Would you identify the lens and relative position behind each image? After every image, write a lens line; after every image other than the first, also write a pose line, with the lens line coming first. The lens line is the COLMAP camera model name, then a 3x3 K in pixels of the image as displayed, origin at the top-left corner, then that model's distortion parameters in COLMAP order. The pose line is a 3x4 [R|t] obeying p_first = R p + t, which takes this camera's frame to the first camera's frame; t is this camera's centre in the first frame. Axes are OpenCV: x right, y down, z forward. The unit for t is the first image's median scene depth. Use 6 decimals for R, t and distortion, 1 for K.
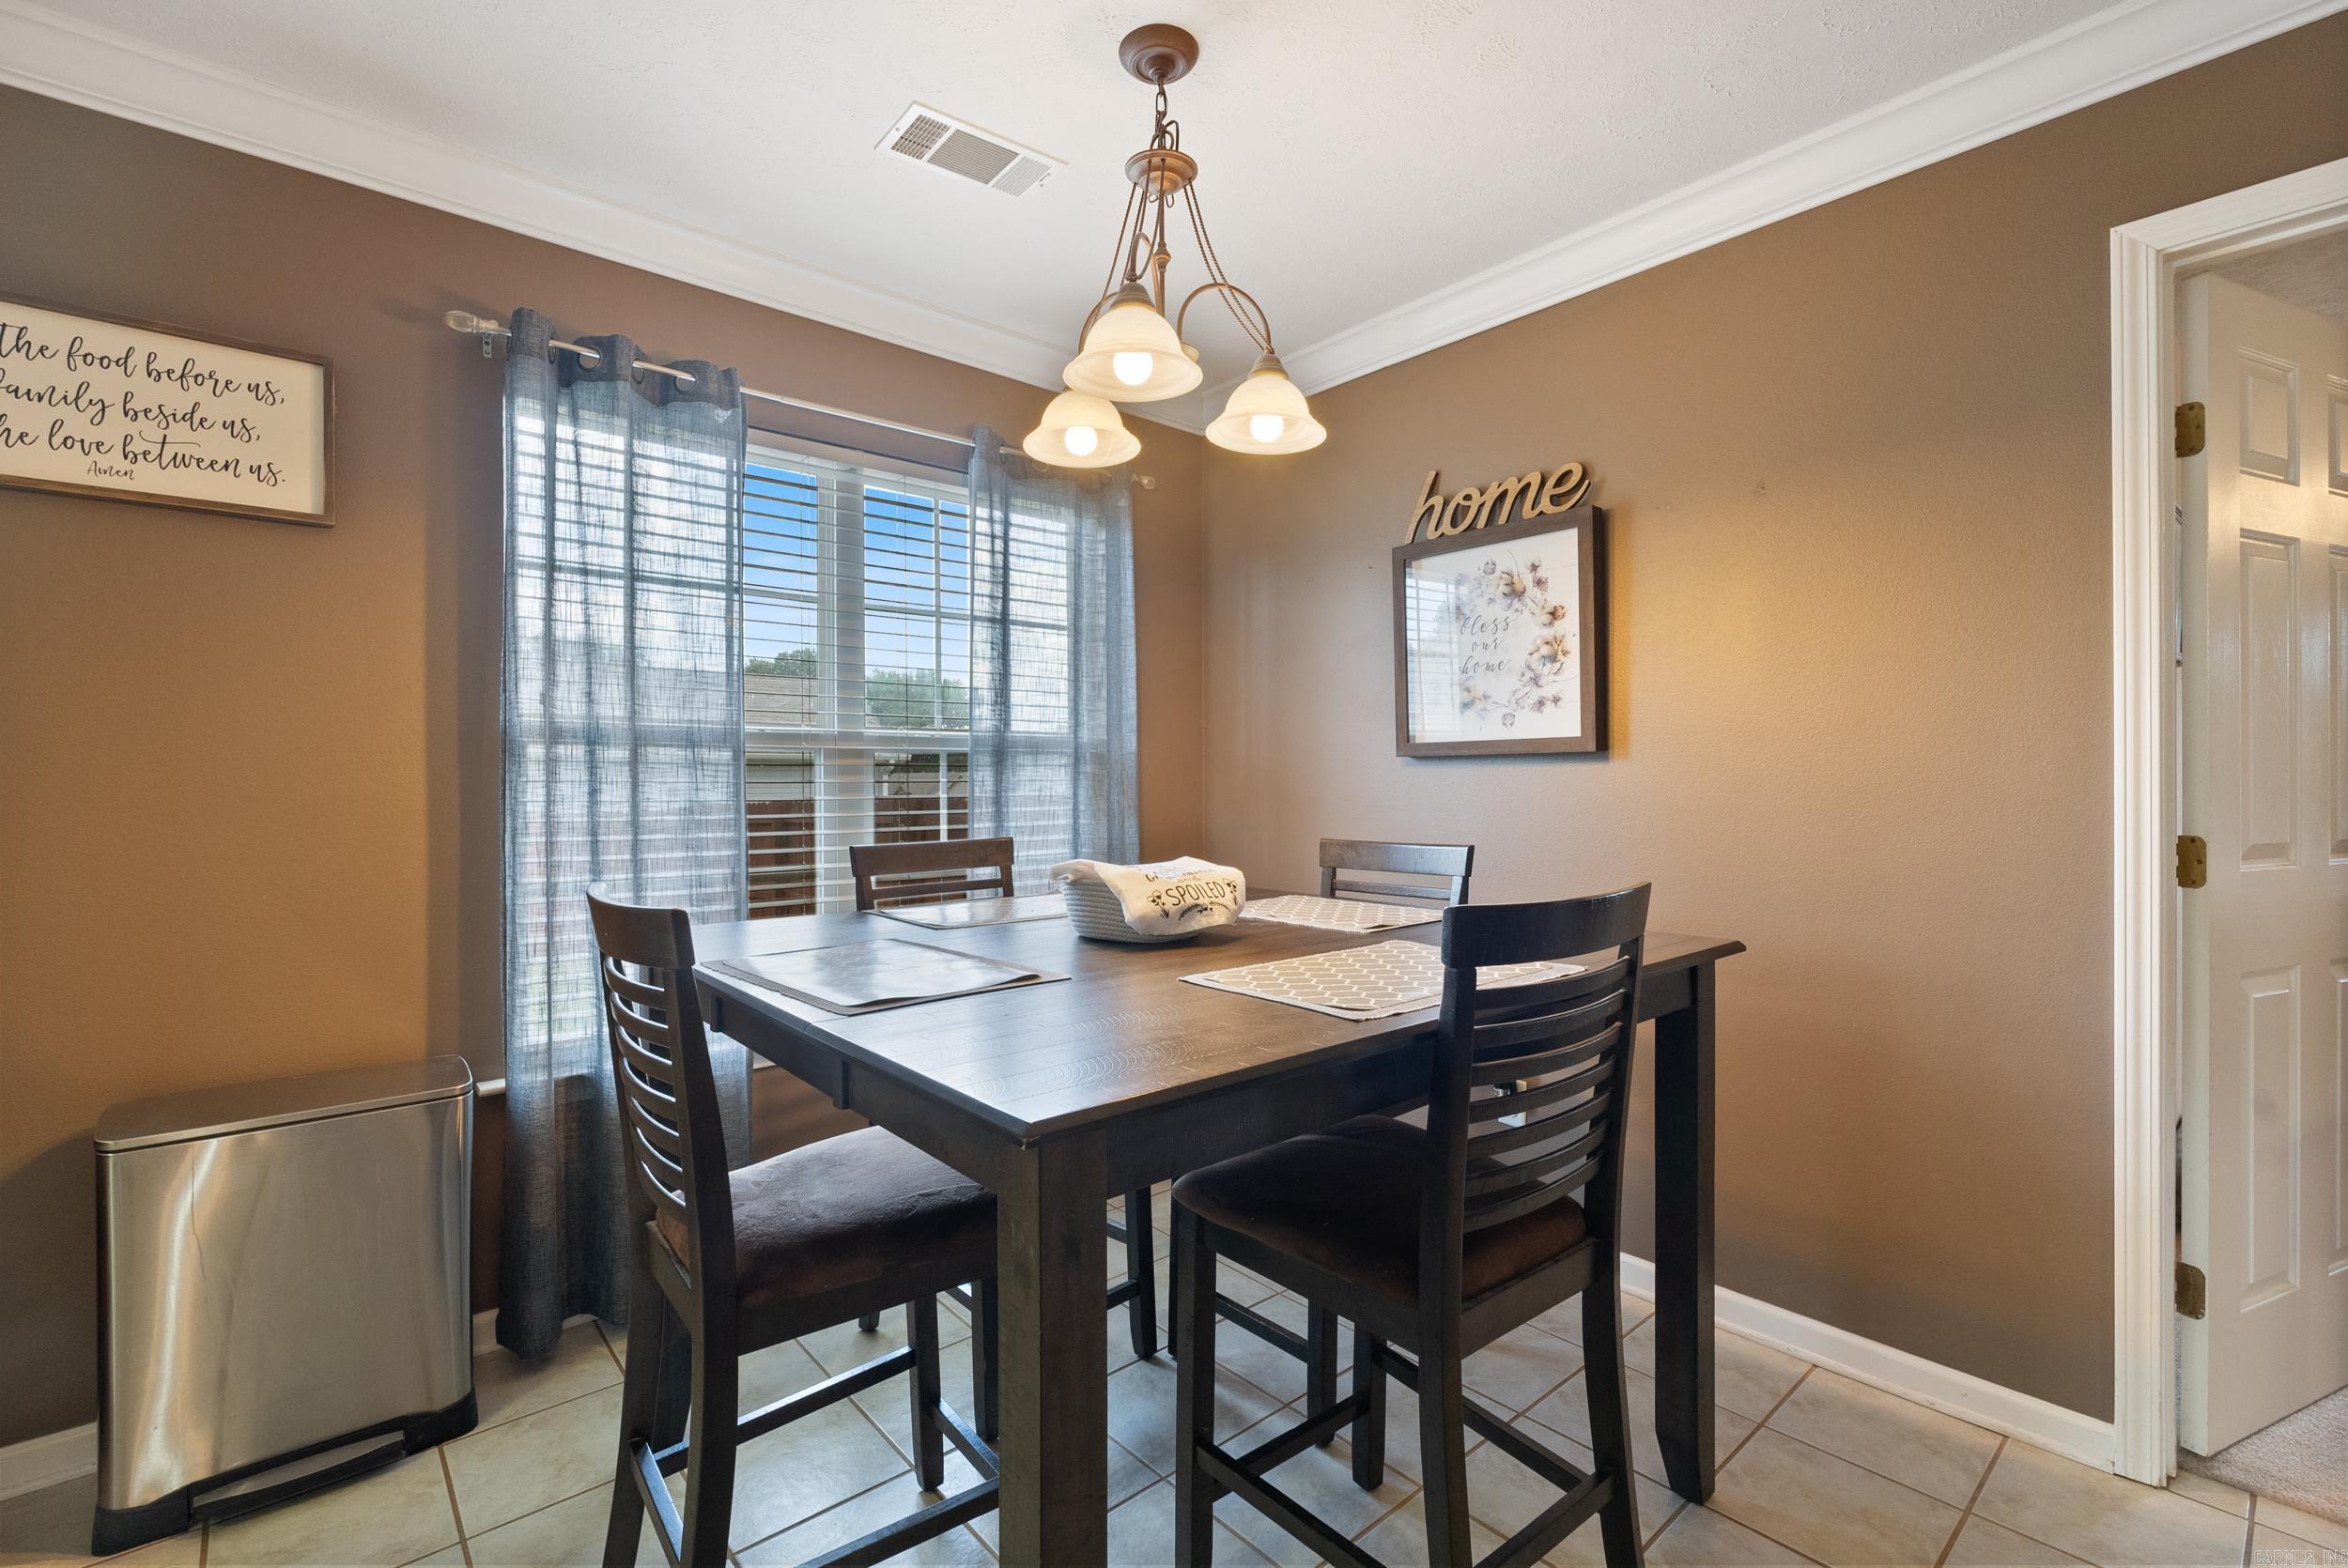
lens RADIAL K [[1044.3, 0, 1178.2], [0, 1044.3, 768.4], [0, 0, 1]] dist [-0.003459, -0.000240]
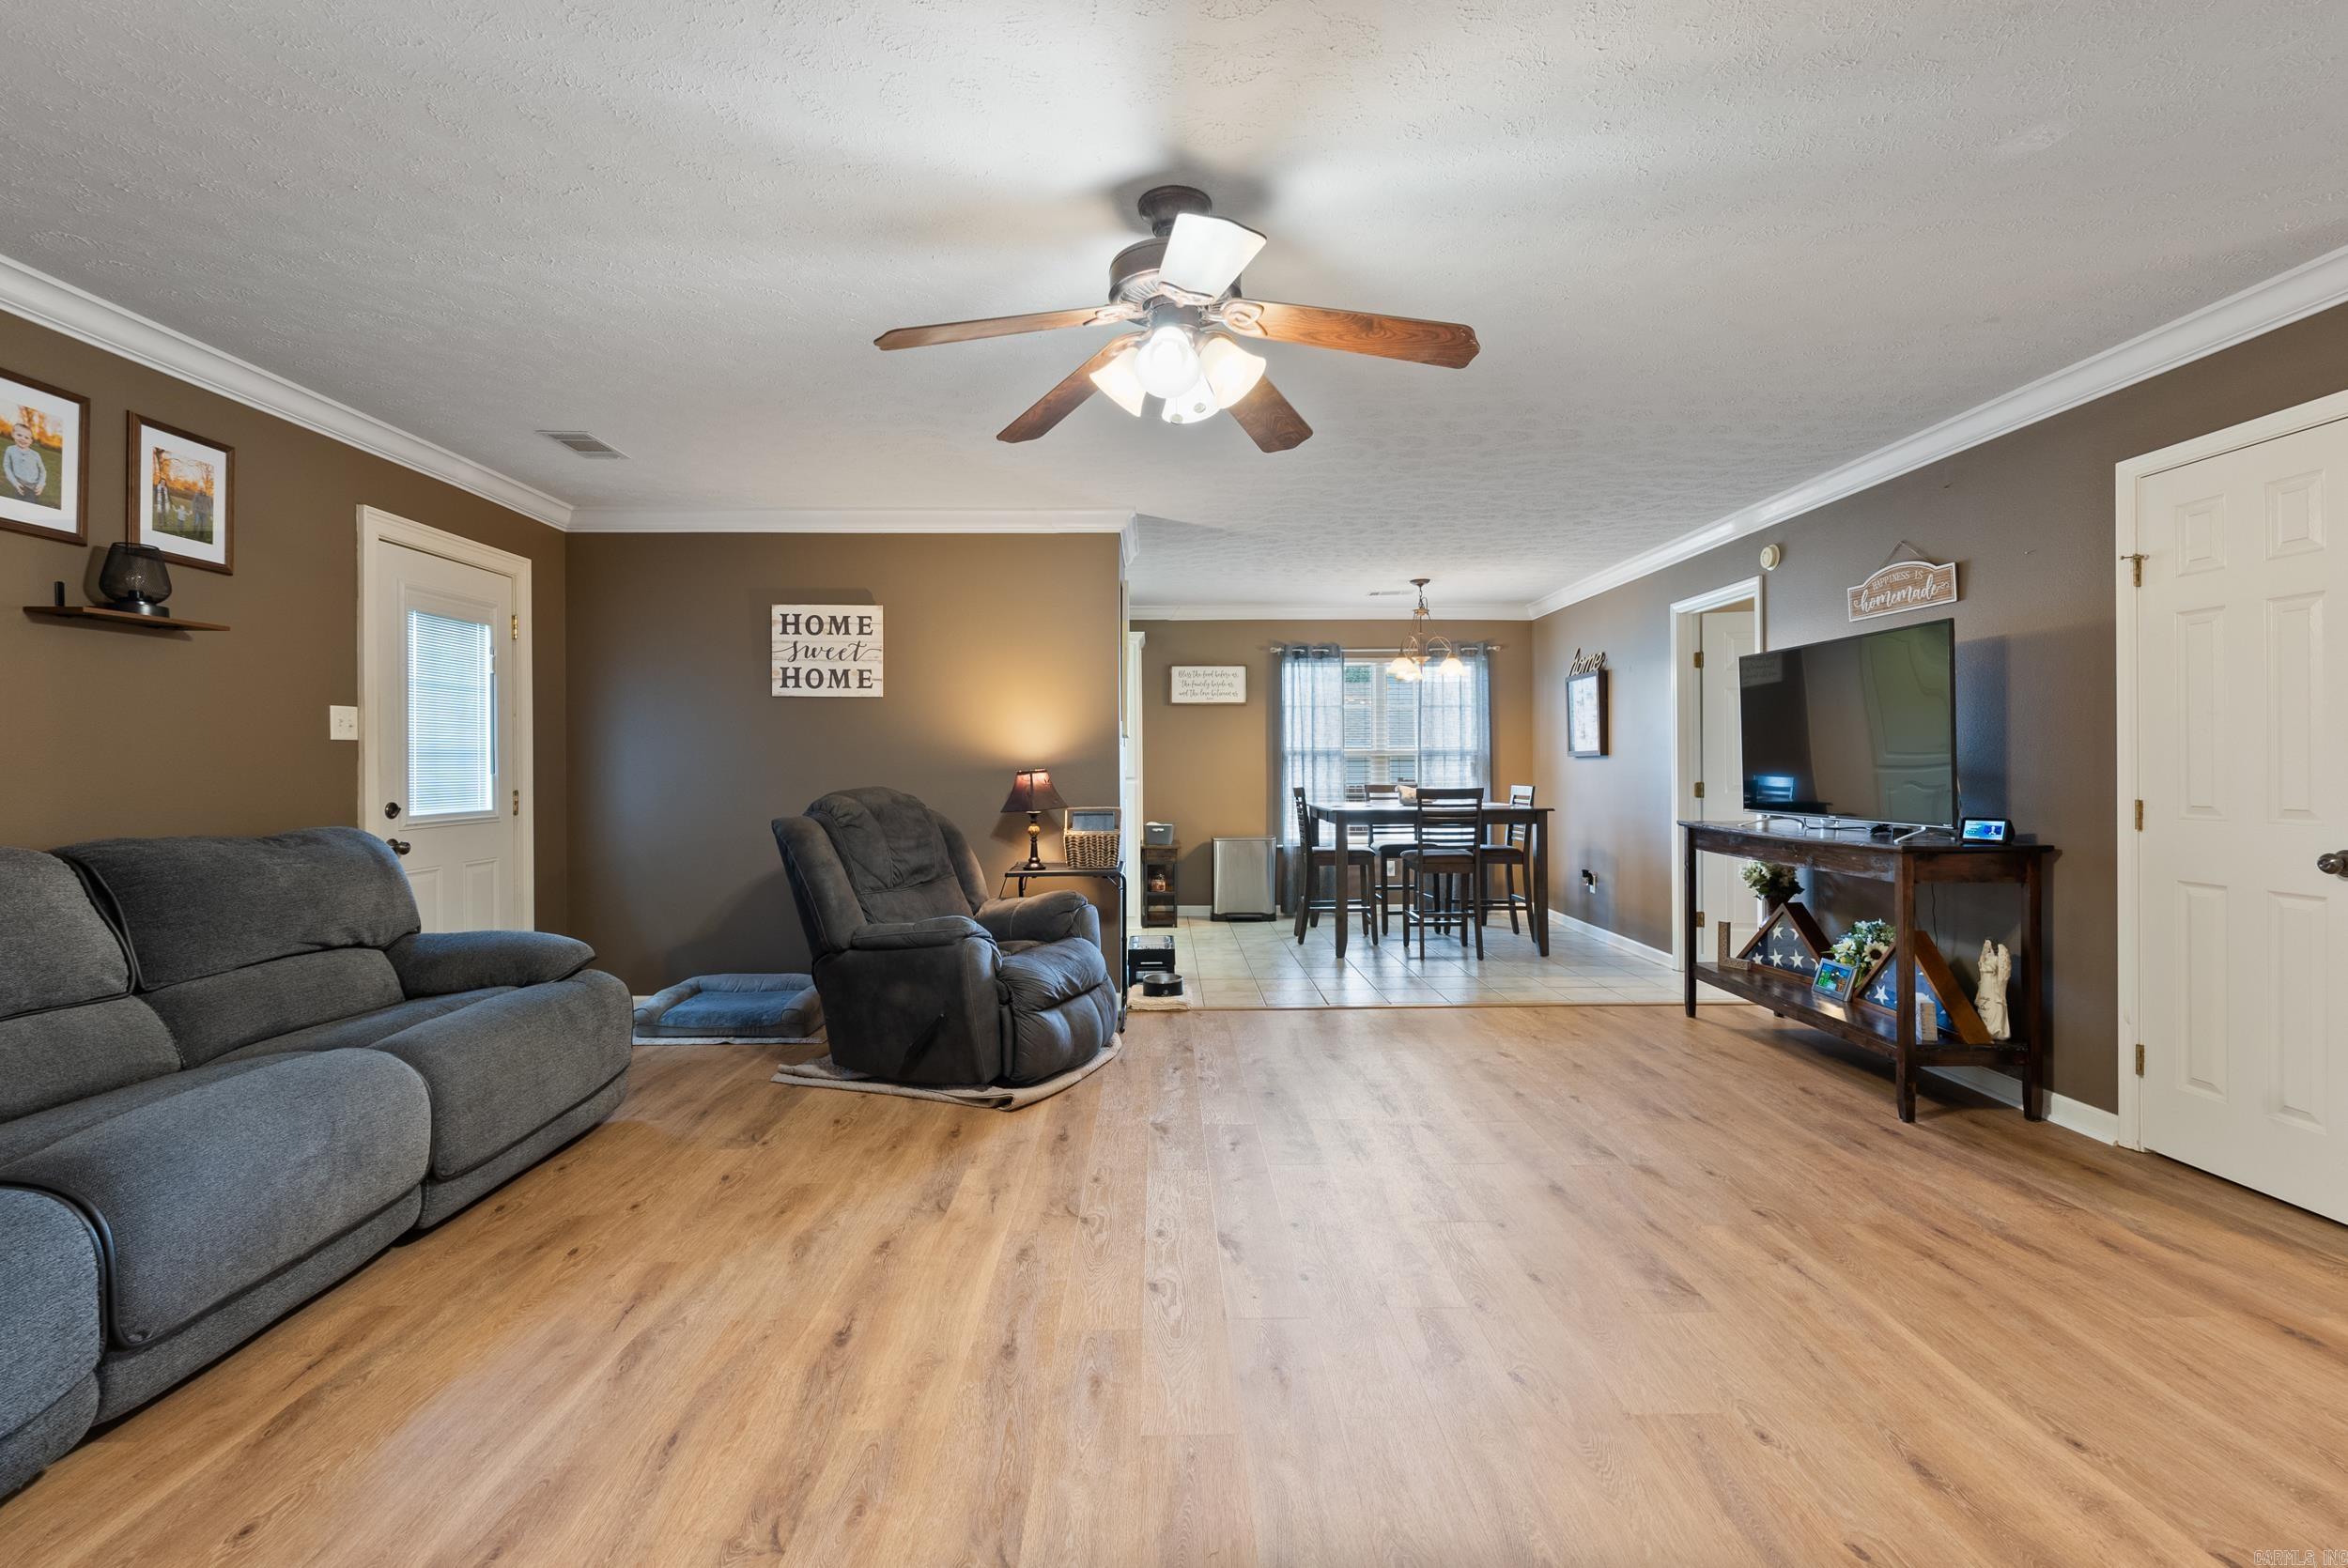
lens RADIAL K [[1044.3, 0, 1178.2], [0, 1044.3, 768.4], [0, 0, 1]] dist [-0.003459, -0.000240]
pose [[0.759572, 0.001014, -0.650422, 1.519286], [0.004080, 0.999972, 0.006323, -0.005254], [0.650410, -0.007456, 0.759547, -2.110879]]
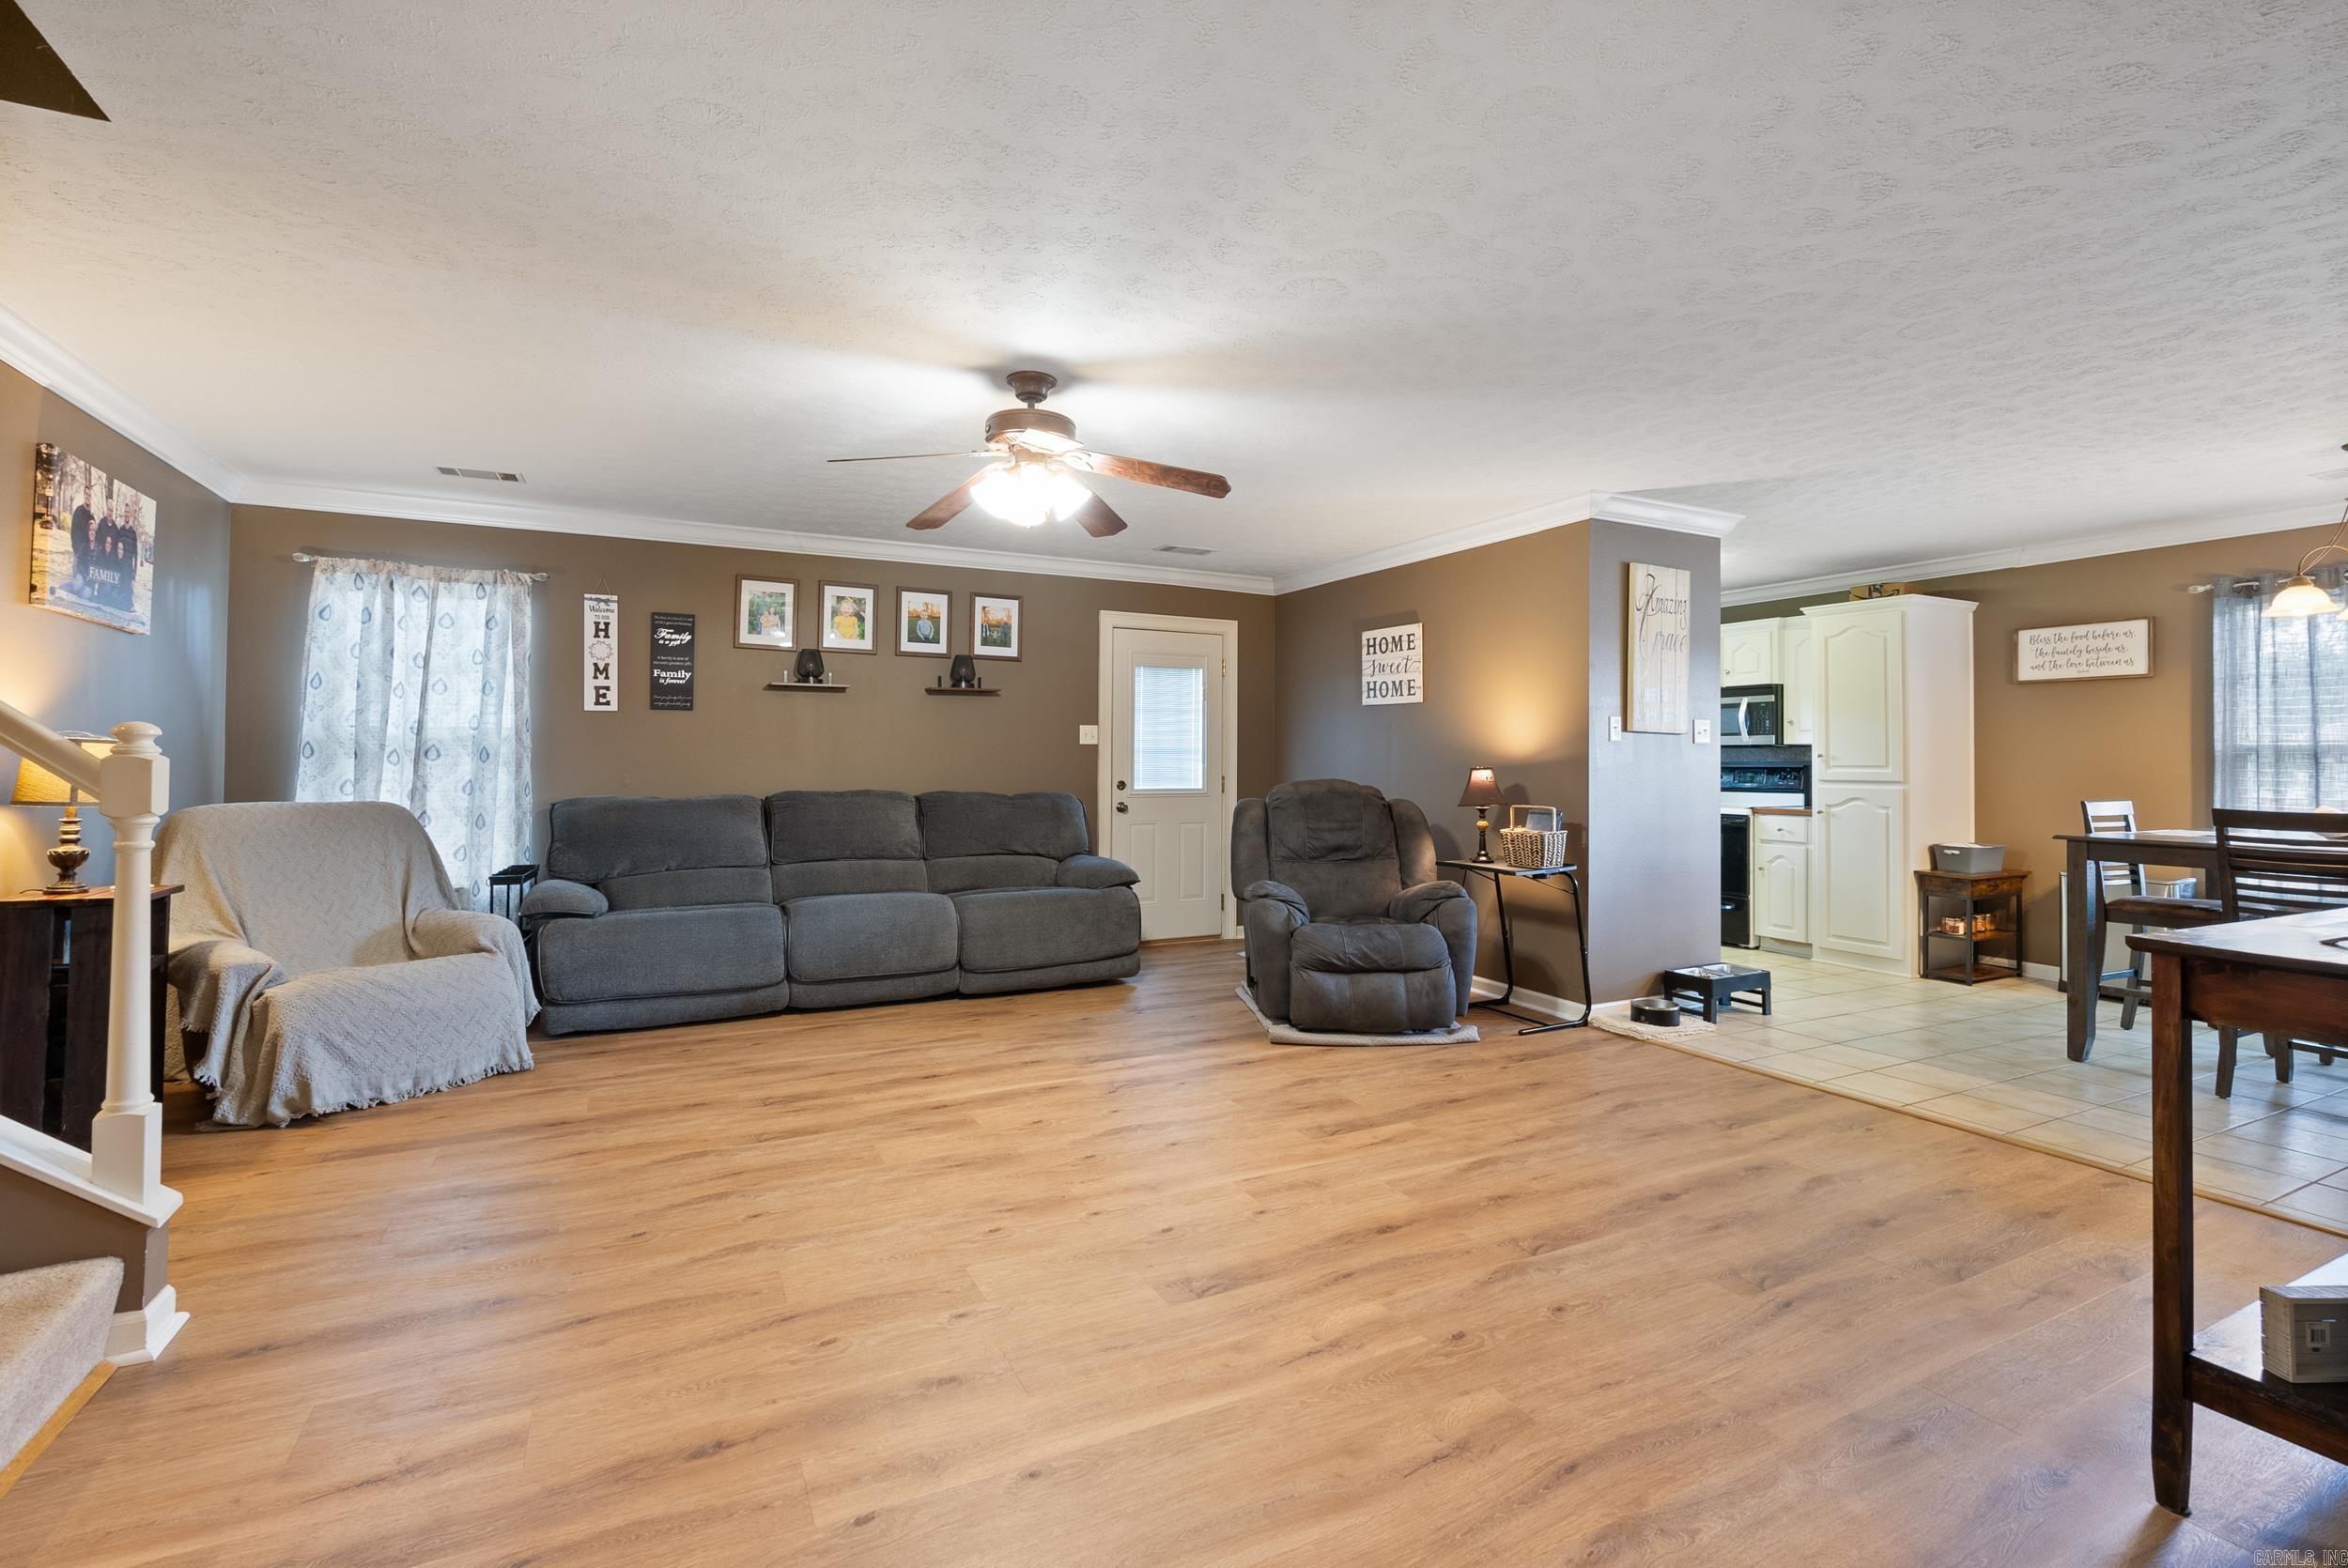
lens RADIAL K [[1057.4, 0, 1164.6], [0, 1057.4, 739.0], [0, 0, 1]] dist [-0.008668, 0.000154]
pose [[-0.259220, -0.018408, -0.965643, 2.282631], [-0.003805, 0.999830, -0.018038, -0.006894], [0.965811, -0.001002, -0.259246, -0.720026]]
